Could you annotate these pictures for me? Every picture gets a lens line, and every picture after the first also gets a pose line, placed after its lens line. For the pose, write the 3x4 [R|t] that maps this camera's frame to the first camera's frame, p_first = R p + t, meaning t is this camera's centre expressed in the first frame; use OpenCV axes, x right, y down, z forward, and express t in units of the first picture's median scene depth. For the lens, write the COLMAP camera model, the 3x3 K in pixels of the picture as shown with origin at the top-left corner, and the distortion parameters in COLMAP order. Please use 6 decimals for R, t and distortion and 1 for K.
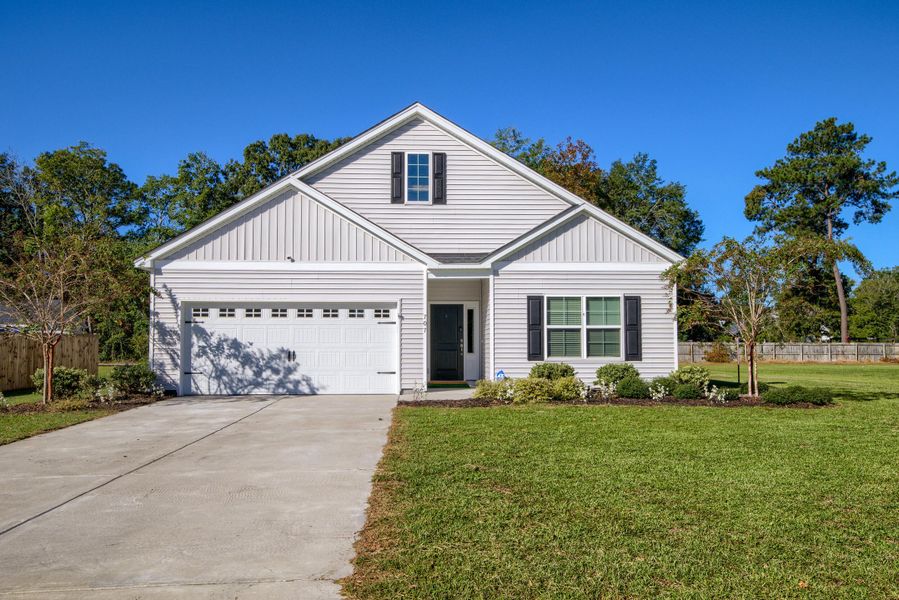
lens RADIAL K [[736.6, 0, 467.3], [0, 736.6, 303.5], [0, 0, 1]] dist [0.067611, 0.001568]
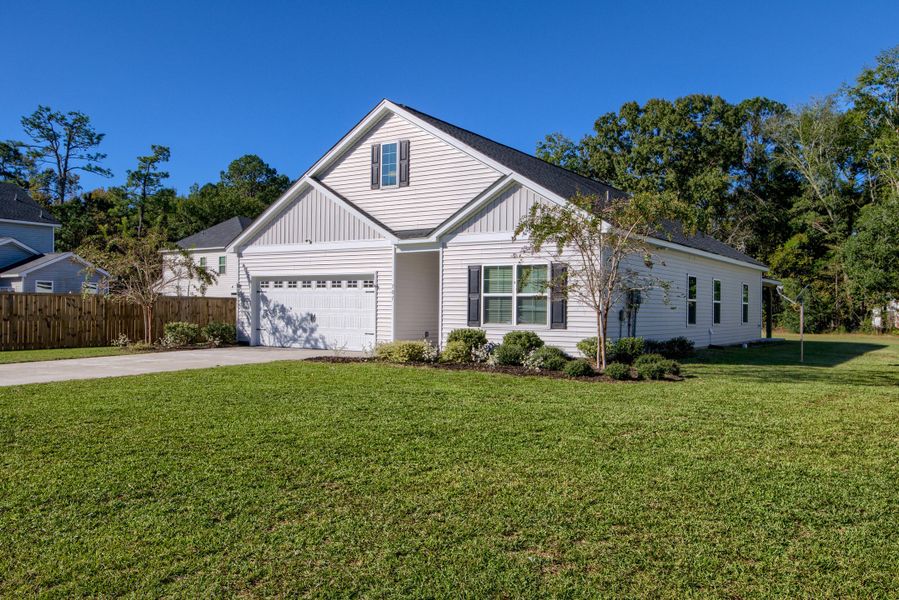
lens RADIAL K [[736.6, 0, 467.3], [0, 736.6, 303.5], [0, 0, 1]] dist [0.067611, 0.001568]
pose [[0.813728, 0.004207, -0.581230, 0.704102], [0.023945, 0.998882, 0.040754, 0.000452], [0.580752, -0.047081, 0.812718, 0.130763]]
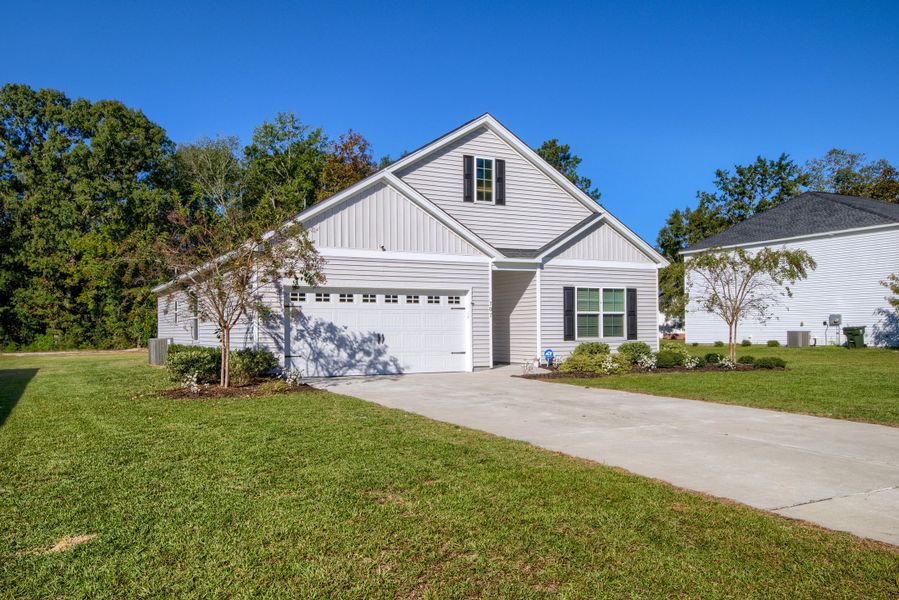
lens RADIAL K [[714.6, 0, 449.2], [0, 714.6, 318.4], [0, 0, 1]] dist [0.052117, 0.000790]
pose [[0.905977, 0.000760, 0.423327, -0.584551], [-0.019749, 0.998986, 0.040471, -0.002461], [-0.422867, -0.045026, 0.905073, 0.021356]]
